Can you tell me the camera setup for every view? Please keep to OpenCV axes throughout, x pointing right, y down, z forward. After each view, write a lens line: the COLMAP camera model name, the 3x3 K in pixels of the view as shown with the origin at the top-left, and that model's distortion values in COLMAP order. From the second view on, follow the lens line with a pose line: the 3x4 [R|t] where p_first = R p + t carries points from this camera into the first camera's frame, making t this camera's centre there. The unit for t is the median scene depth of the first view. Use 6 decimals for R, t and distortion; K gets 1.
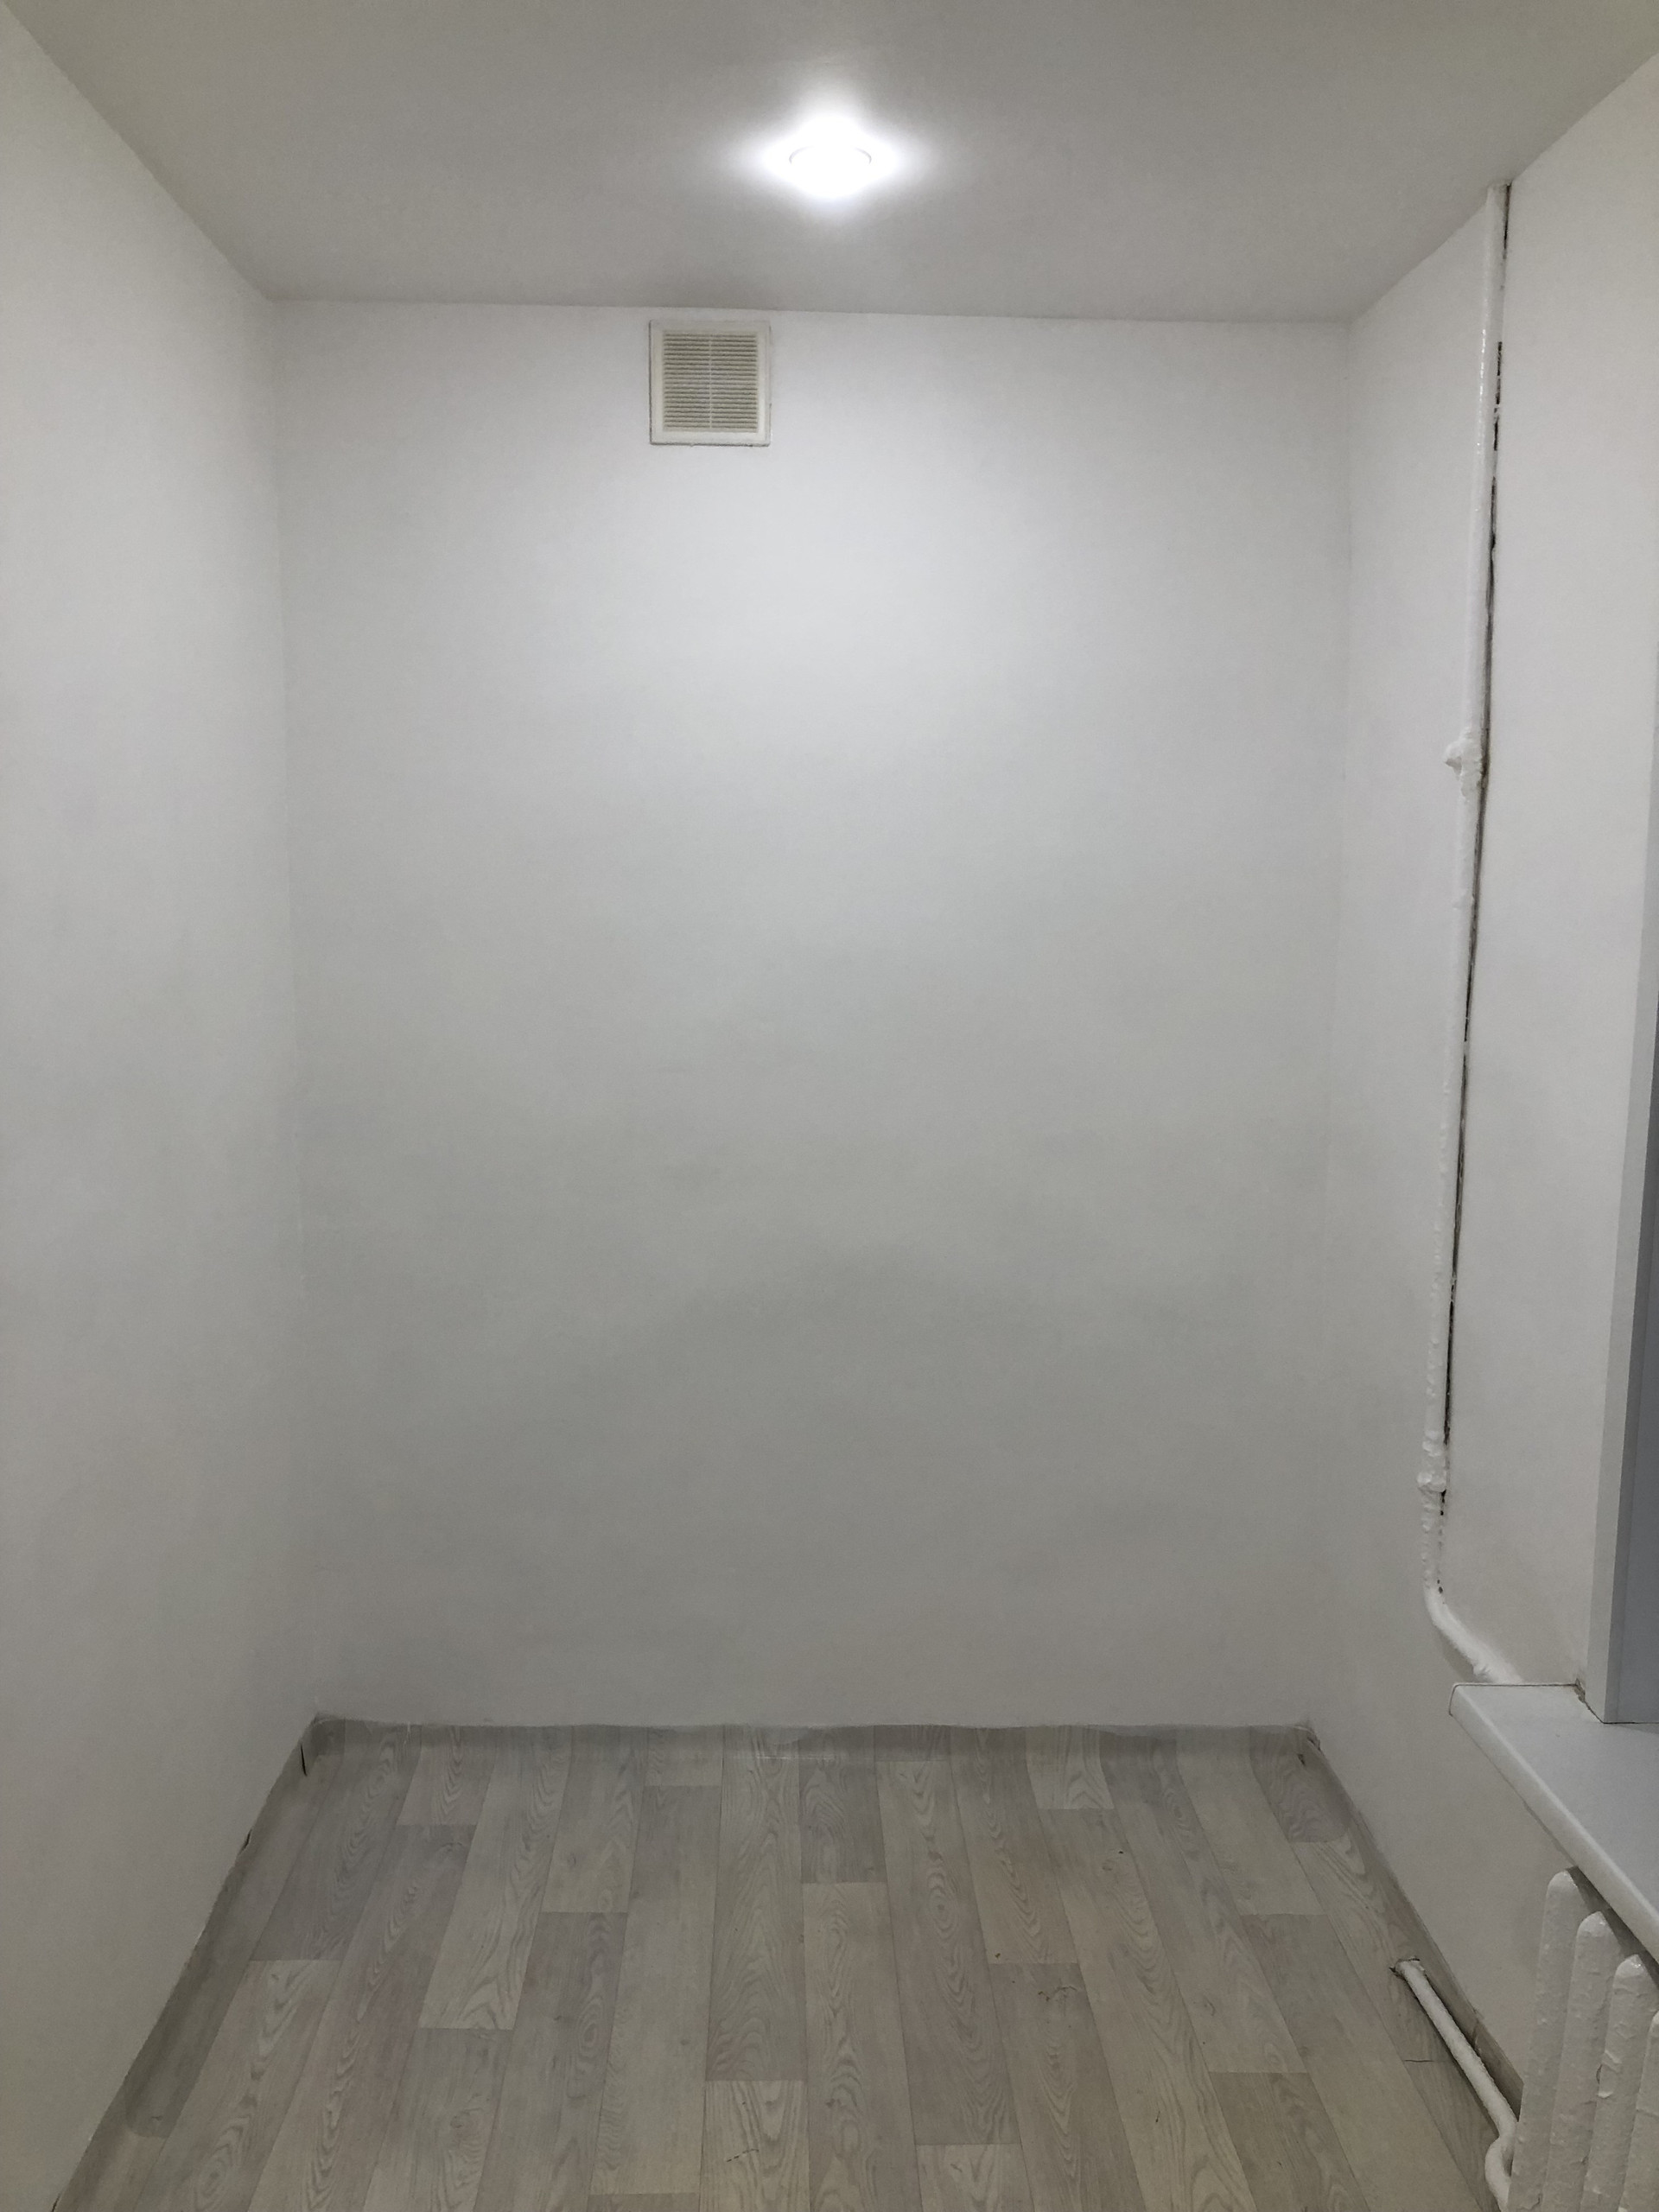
lens RADIAL K [[1768.2, 0, 821.0], [0, 1768.2, 1104.8], [0, 0, 1]] dist [0.019914, -0.032381]
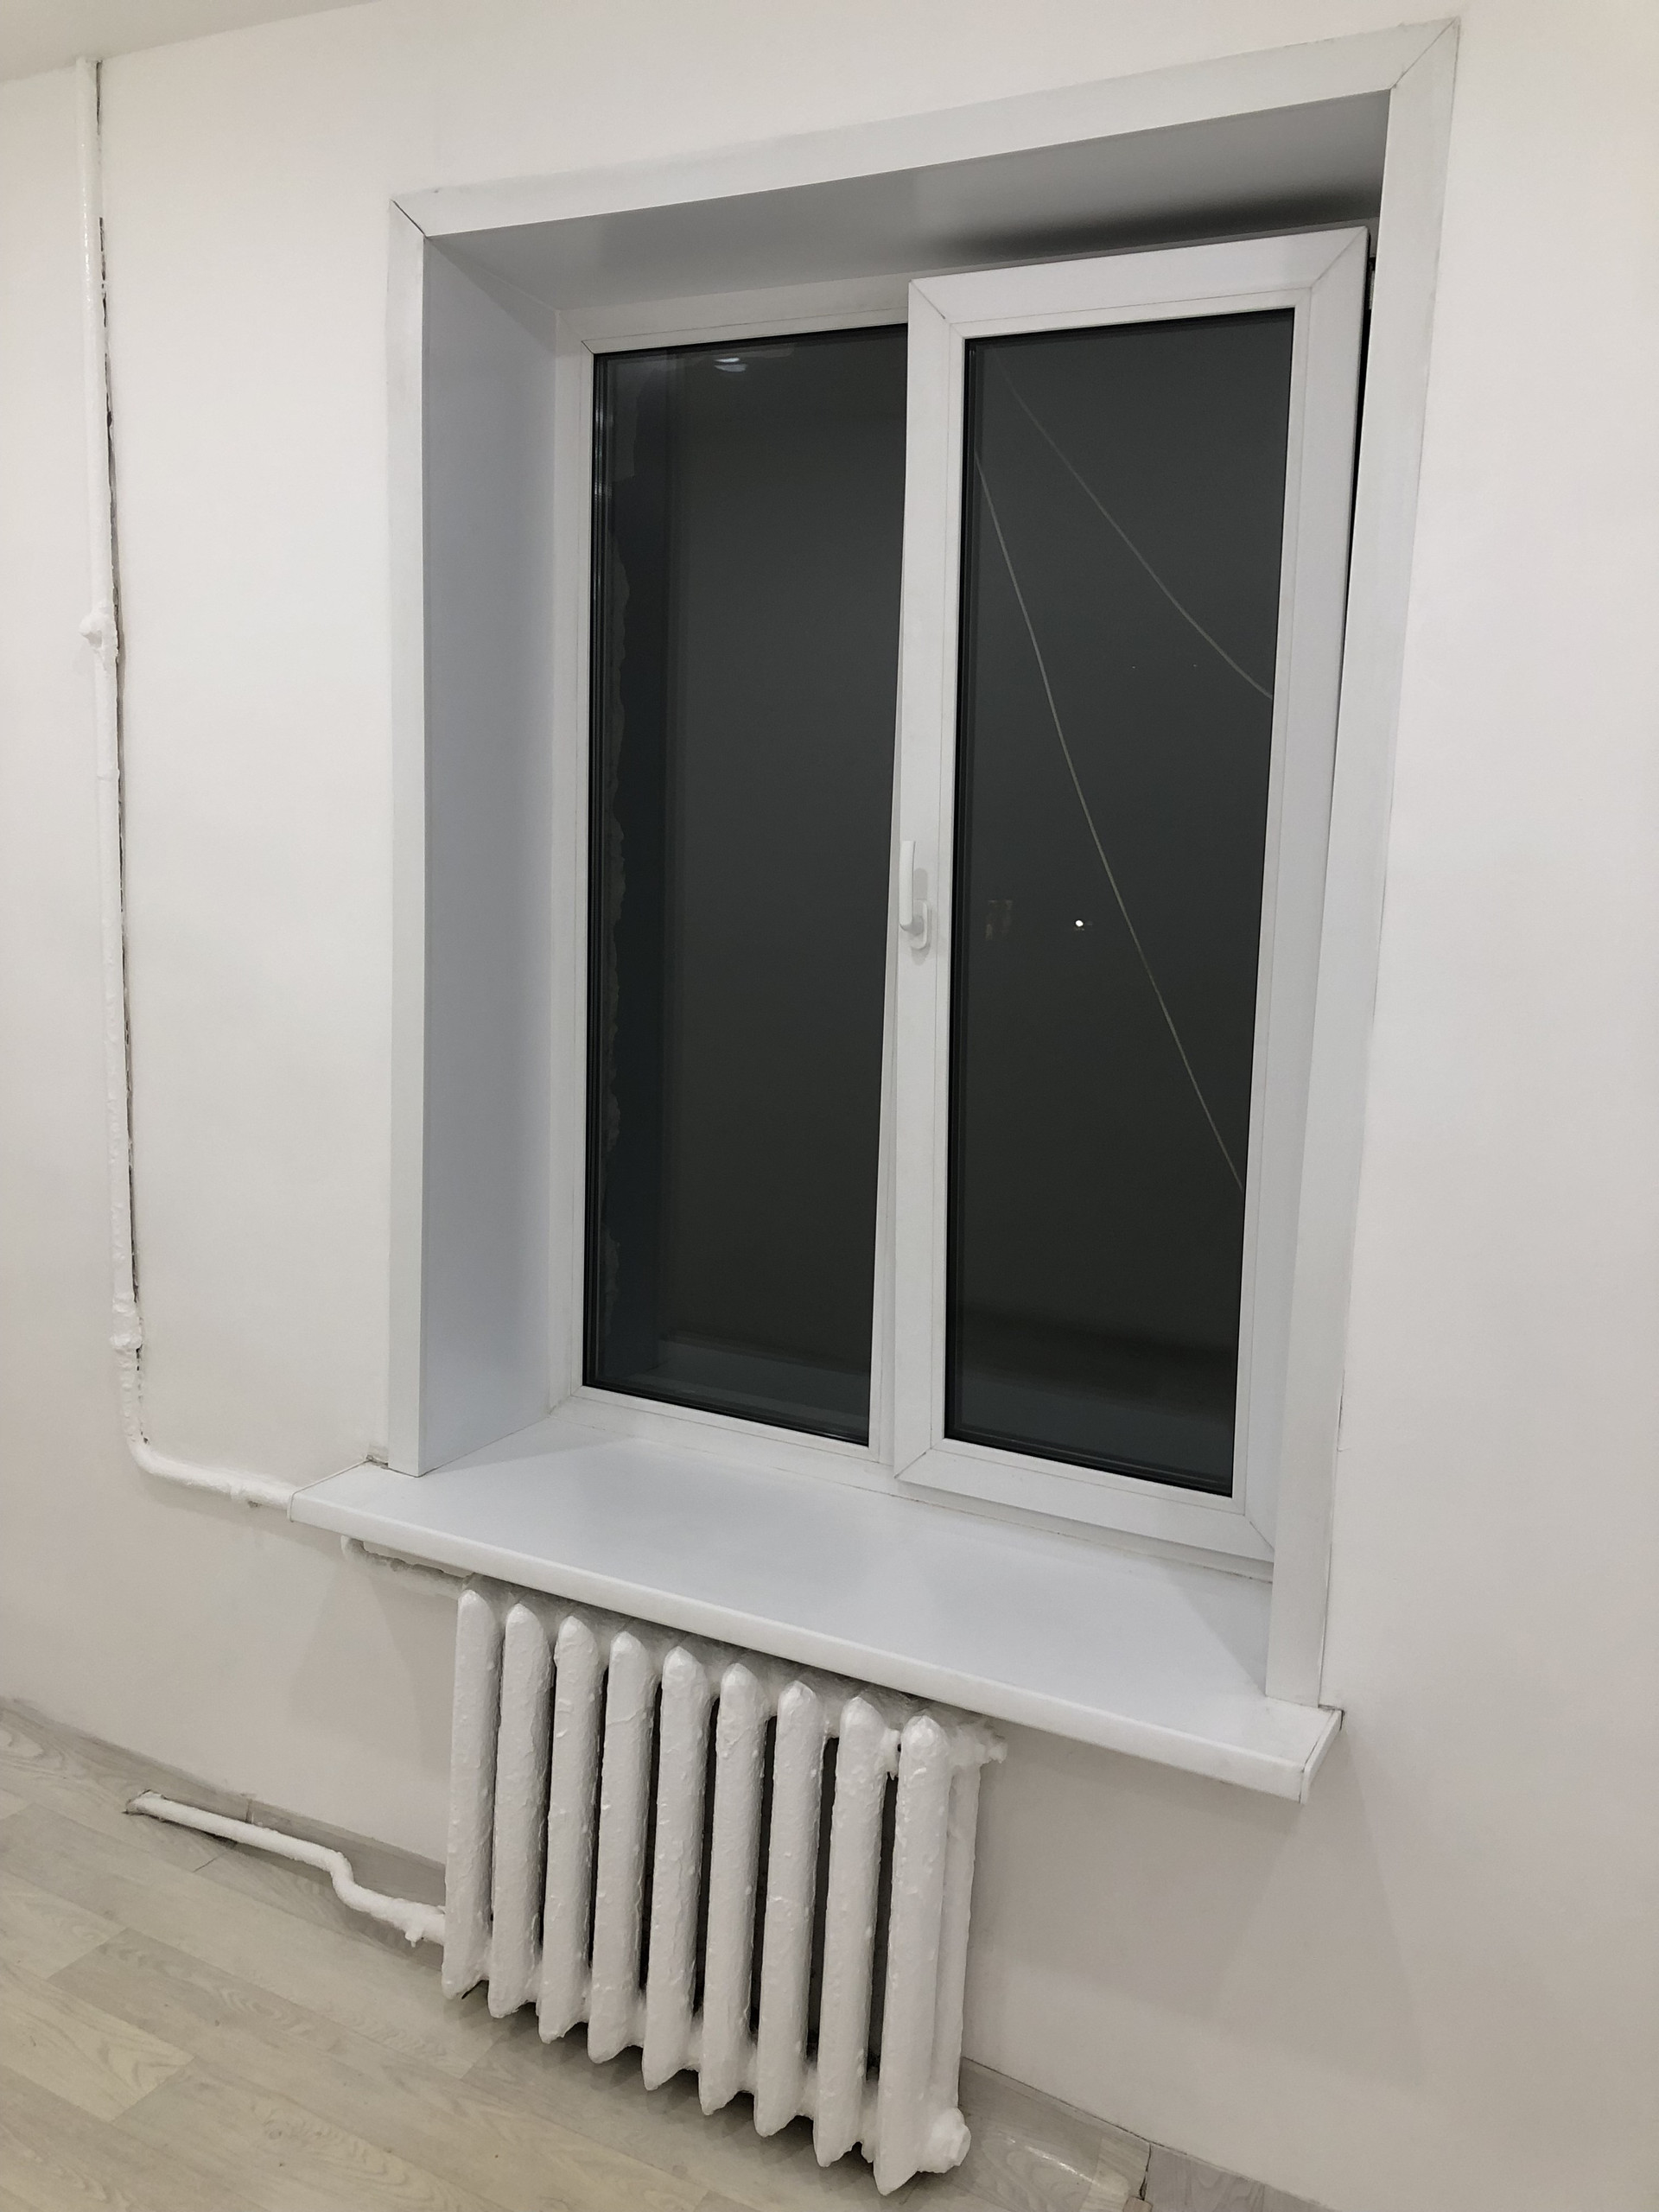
lens RADIAL K [[1768.2, 0, 848.6], [0, 1768.2, 1098.1], [0, 0, 1]] dist [0.019914, -0.032381]
pose [[0.490162, -0.128723, 0.862074, -0.313966], [0.067500, 0.991671, 0.109695, -0.012582], [-0.869014, 0.004421, 0.494768, 0.118081]]
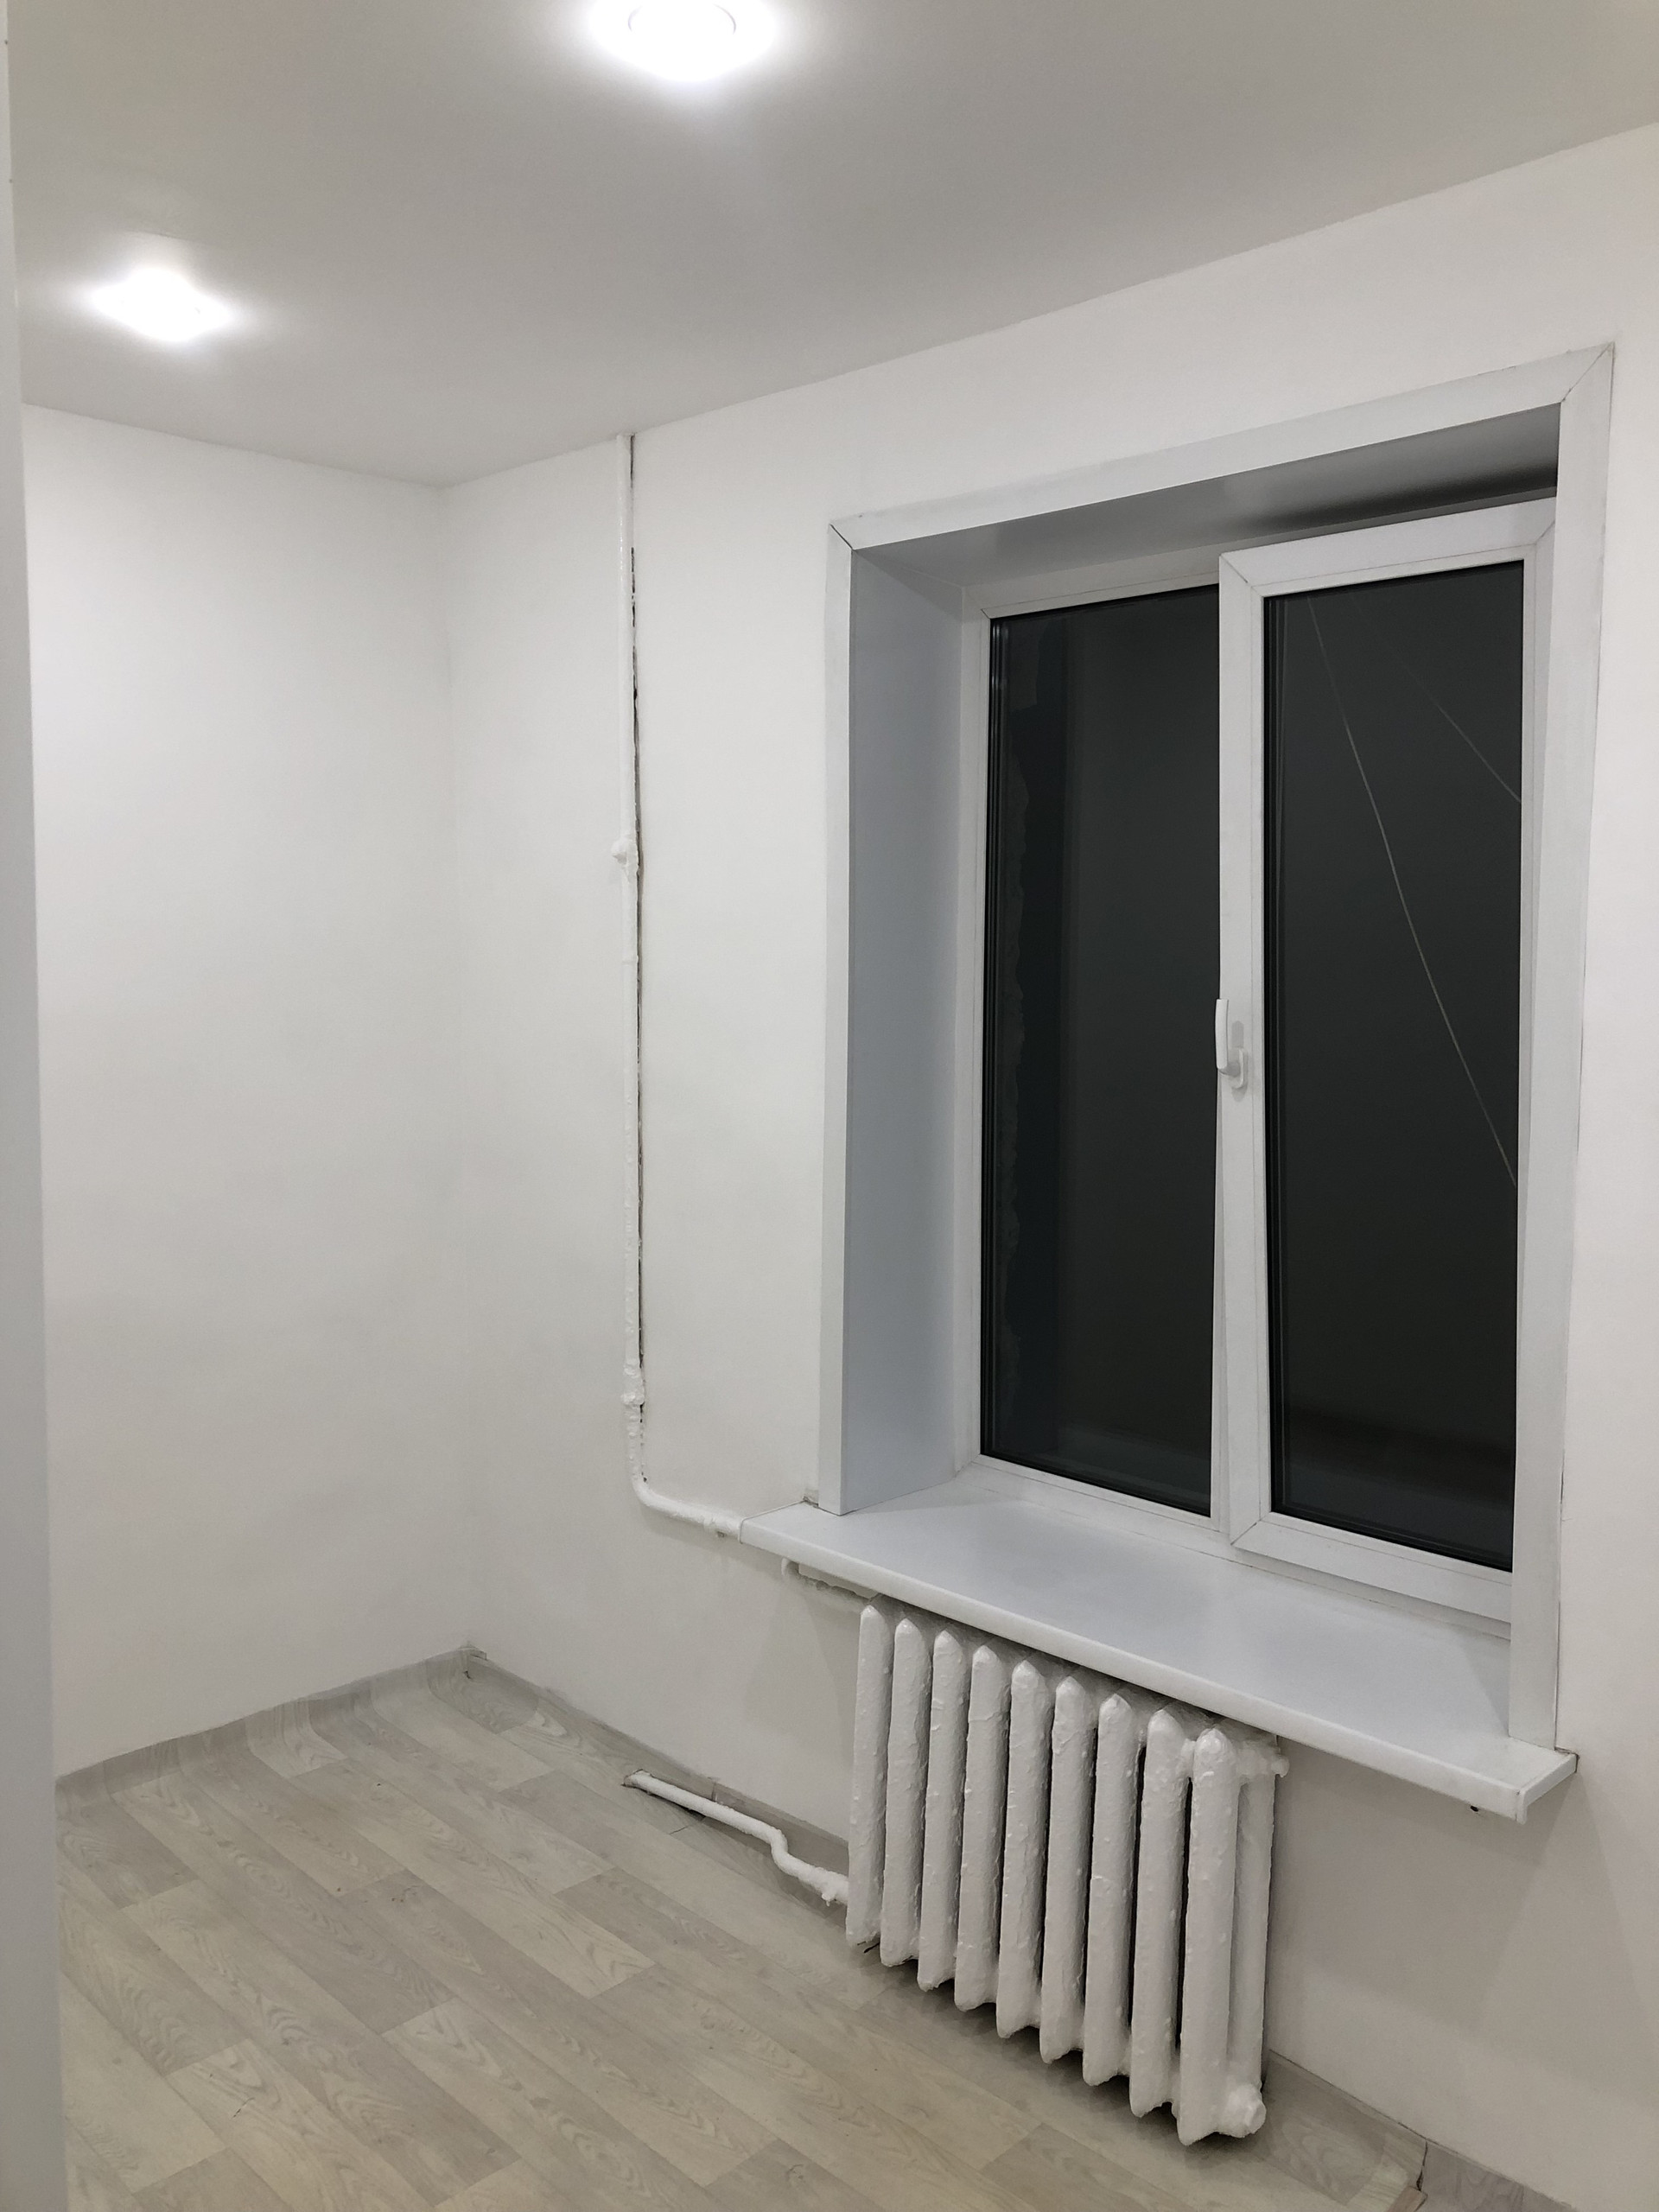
lens RADIAL K [[1768.2, 0, 867.6], [0, 1768.2, 1095.7], [0, 0, 1]] dist [0.019914, -0.032381]
pose [[0.719904, -0.066579, 0.690873, -0.410827], [0.079350, 0.996757, 0.013372, -0.015203], [-0.689523, 0.045194, 0.722853, -0.077562]]
